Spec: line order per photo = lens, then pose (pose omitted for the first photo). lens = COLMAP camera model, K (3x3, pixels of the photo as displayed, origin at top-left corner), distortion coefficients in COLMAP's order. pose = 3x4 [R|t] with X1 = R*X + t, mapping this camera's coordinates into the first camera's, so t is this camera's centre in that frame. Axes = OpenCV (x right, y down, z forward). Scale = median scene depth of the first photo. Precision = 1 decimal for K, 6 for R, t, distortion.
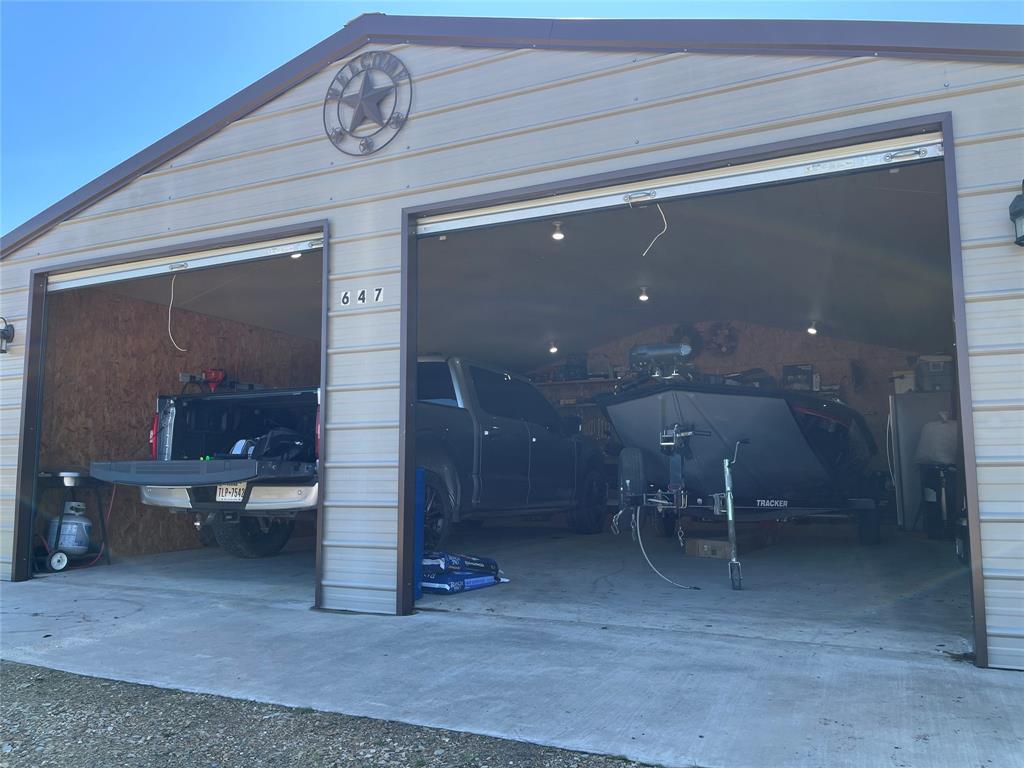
lens RADIAL K [[771.4, 0, 510.3], [0, 771.4, 391.8], [0, 0, 1]] dist [0.044646, -0.048686]
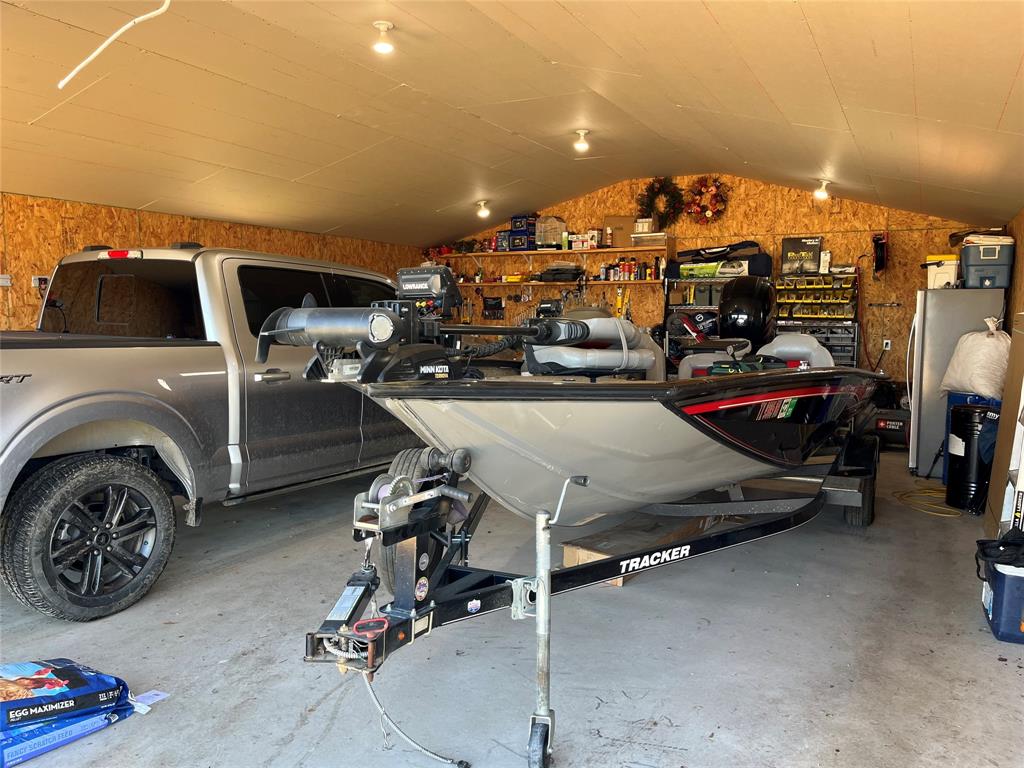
lens RADIAL K [[771.4, 0, 516.6], [0, 771.4, 389.9], [0, 0, 1]] dist [0.044646, -0.048686]
pose [[0.999414, 0.015940, -0.030277, 0.174316], [-0.009449, 0.979020, 0.203544, -0.059572], [0.032886, -0.203139, 0.978598, 0.329880]]
